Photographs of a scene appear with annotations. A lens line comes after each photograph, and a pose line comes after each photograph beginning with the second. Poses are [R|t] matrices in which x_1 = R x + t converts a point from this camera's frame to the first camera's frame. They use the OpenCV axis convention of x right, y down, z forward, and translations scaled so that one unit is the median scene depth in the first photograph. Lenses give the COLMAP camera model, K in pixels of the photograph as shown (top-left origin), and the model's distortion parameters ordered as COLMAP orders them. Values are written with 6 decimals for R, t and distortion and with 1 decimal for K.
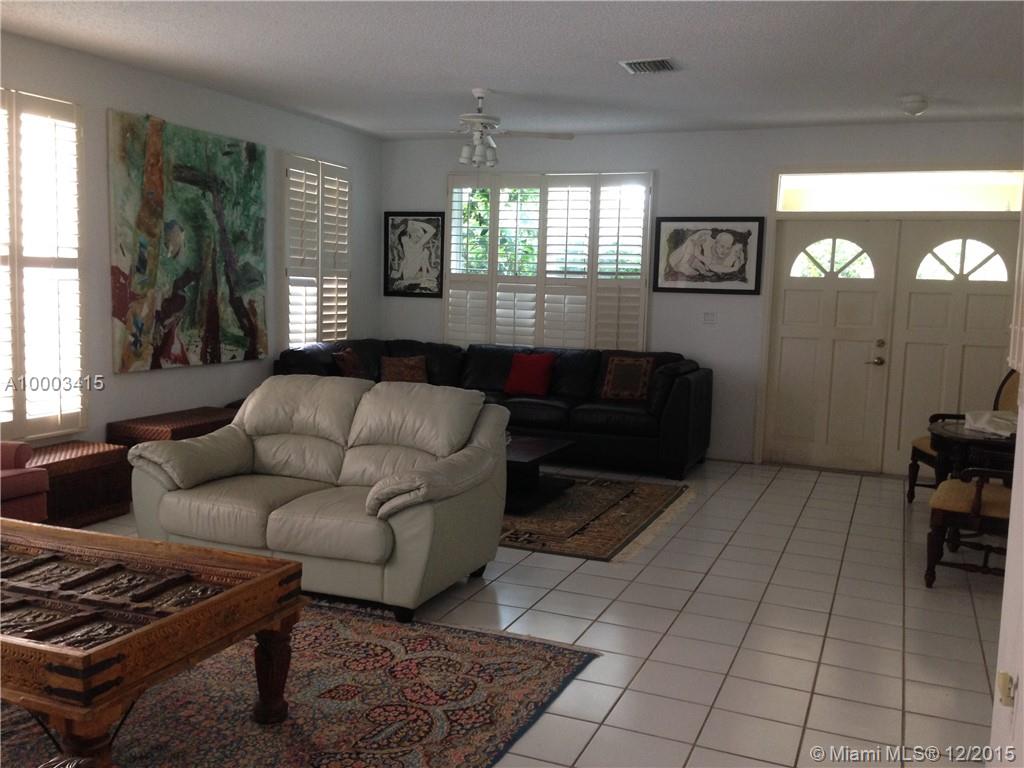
lens RADIAL K [[929.0, 0, 512.0], [0, 929.0, 384.0], [0, 0, 1]] dist [0.119149, -0.267706]
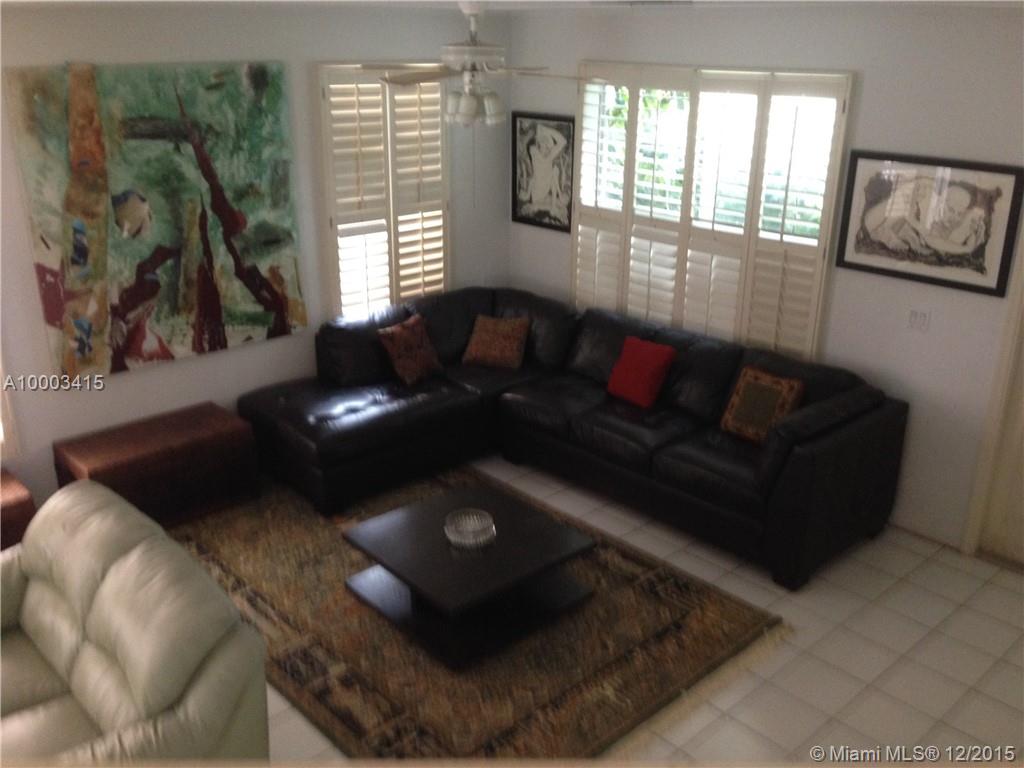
lens RADIAL K [[929.0, 0, 512.0], [0, 929.0, 384.0], [0, 0, 1]] dist [0.119149, -0.267706]
pose [[0.908897, 0.125968, -0.397540, 0.246953], [-0.028014, 0.969576, 0.243181, -0.196762], [0.416078, -0.209890, 0.884774, 0.356413]]
